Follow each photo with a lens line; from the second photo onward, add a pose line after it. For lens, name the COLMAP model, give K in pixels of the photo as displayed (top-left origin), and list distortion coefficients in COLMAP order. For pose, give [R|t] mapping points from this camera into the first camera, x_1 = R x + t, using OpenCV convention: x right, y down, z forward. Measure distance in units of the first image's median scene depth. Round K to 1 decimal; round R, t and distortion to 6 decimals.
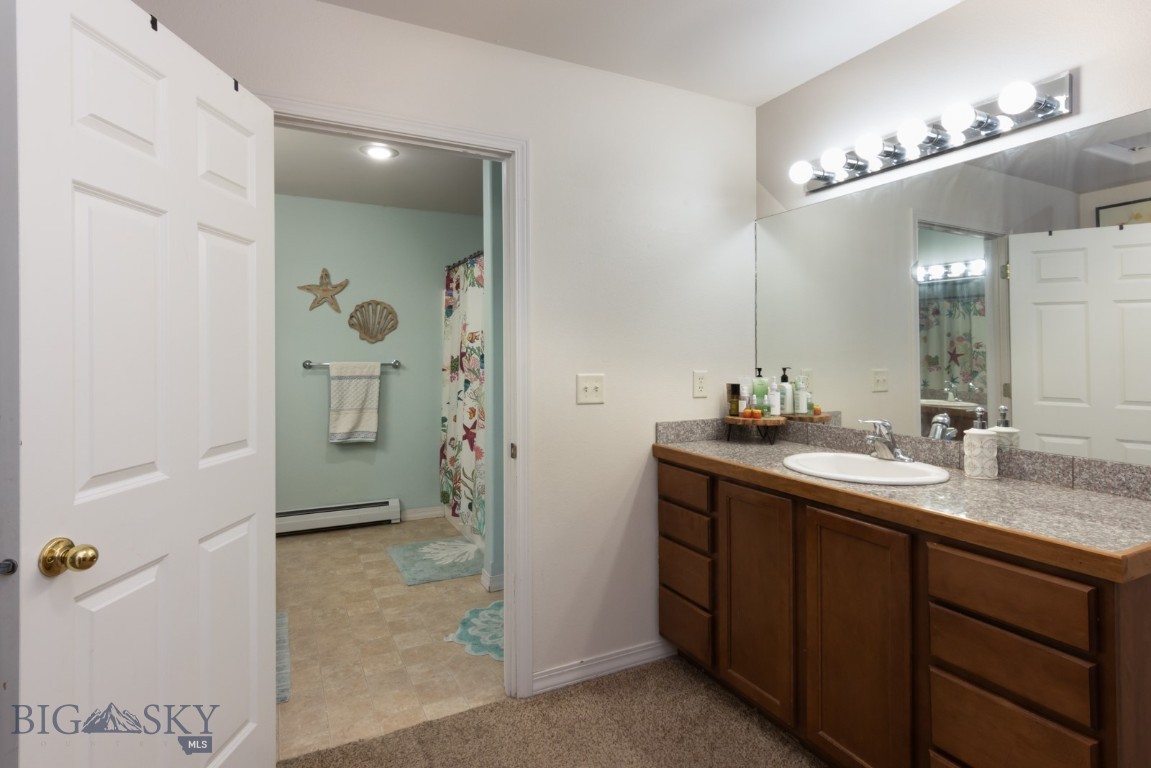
lens RADIAL K [[606.5, 0, 577.5], [0, 606.5, 350.1], [0, 0, 1]] dist [0.001436, -0.000101]
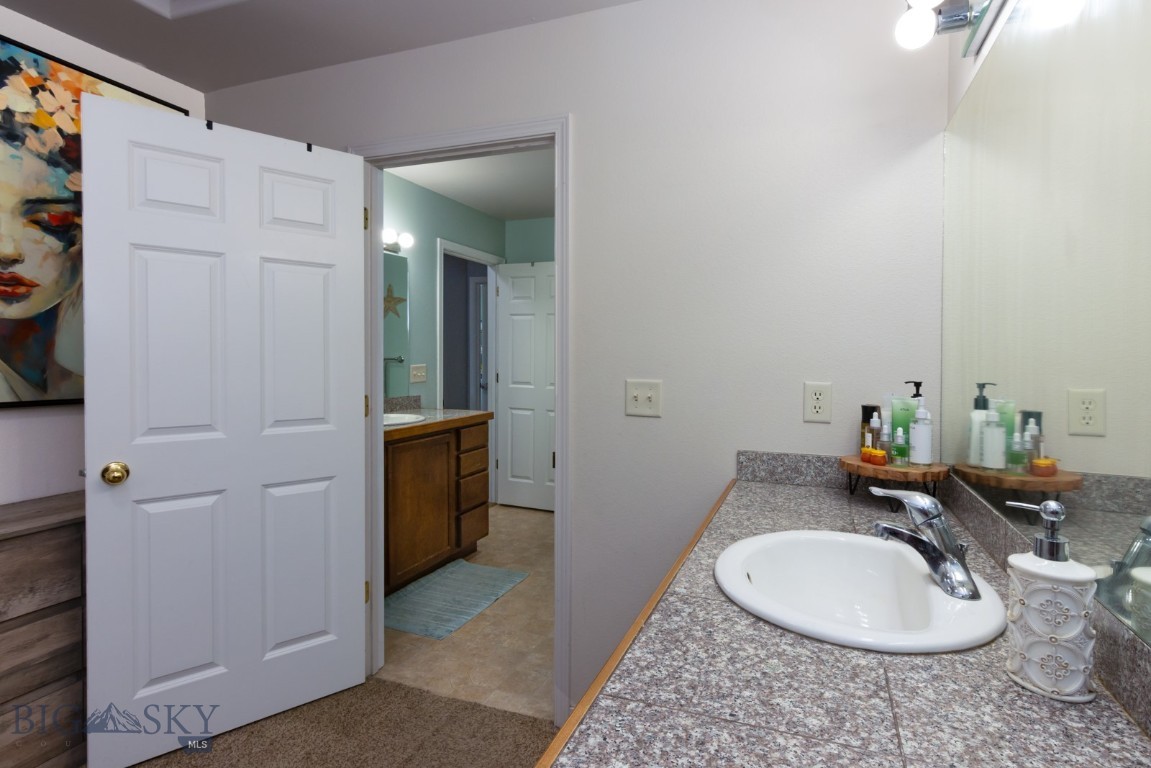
lens RADIAL K [[598.9, 0, 578.5], [0, 598.9, 366.0], [0, 0, 1]] dist [-0.000025, 0.000099]
pose [[0.668550, 0.020739, -0.743378, 0.554773], [-0.003564, 0.999689, 0.024684, 0.001007], [0.743659, -0.013853, 0.668416, 0.391761]]
